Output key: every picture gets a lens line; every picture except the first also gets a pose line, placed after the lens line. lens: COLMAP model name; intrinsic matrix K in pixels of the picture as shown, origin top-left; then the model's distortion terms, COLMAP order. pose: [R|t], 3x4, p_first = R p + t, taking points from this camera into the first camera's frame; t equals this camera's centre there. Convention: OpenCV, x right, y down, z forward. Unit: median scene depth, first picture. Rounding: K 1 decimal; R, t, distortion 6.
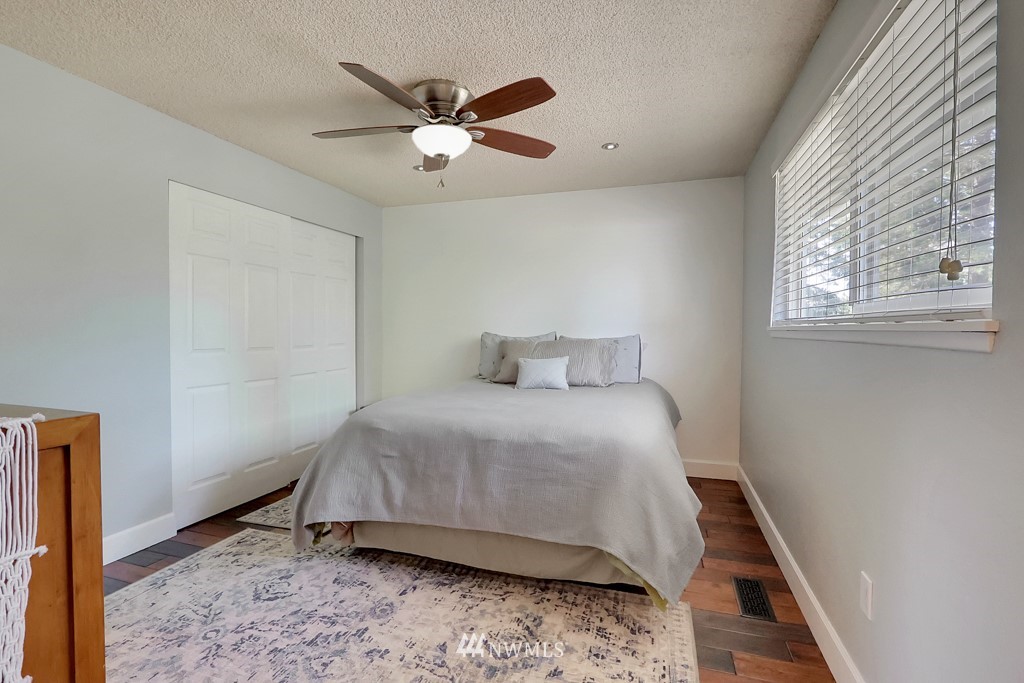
lens RADIAL K [[472.6, 0, 507.5], [0, 472.6, 341.4], [0, 0, 1]] dist [-0.019995, 0.005104]
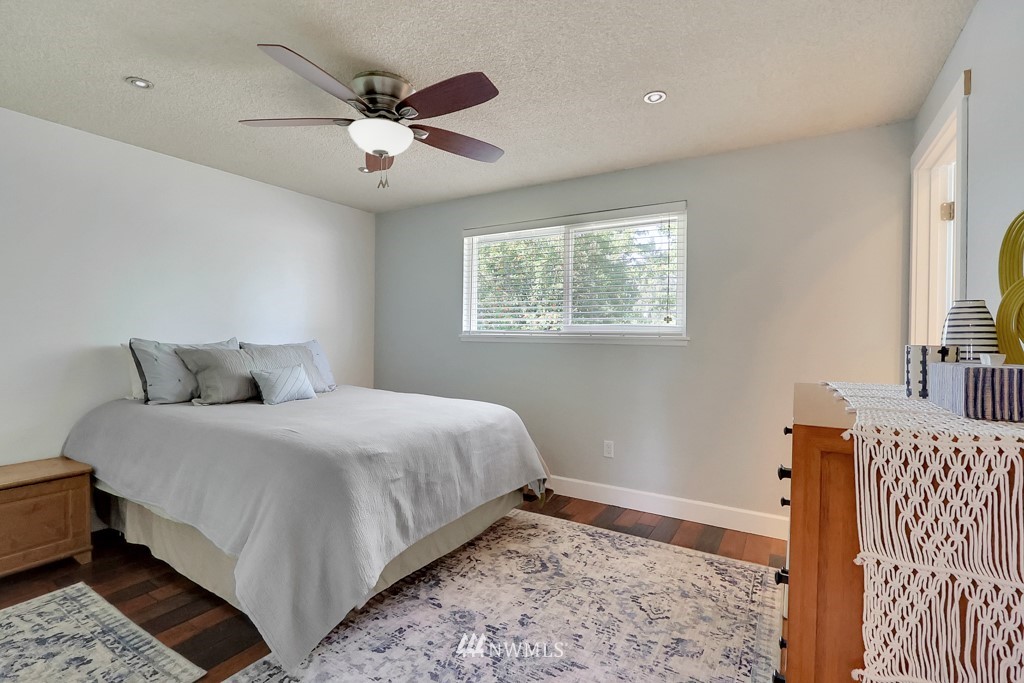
lens RADIAL K [[472.6, 0, 507.5], [0, 472.6, 341.4], [0, 0, 1]] dist [-0.019995, 0.005104]
pose [[0.240853, -0.014108, 0.970459, -1.143323], [0.016890, 0.999804, 0.010343, -0.028444], [-0.970415, 0.013900, 0.241044, 0.612447]]
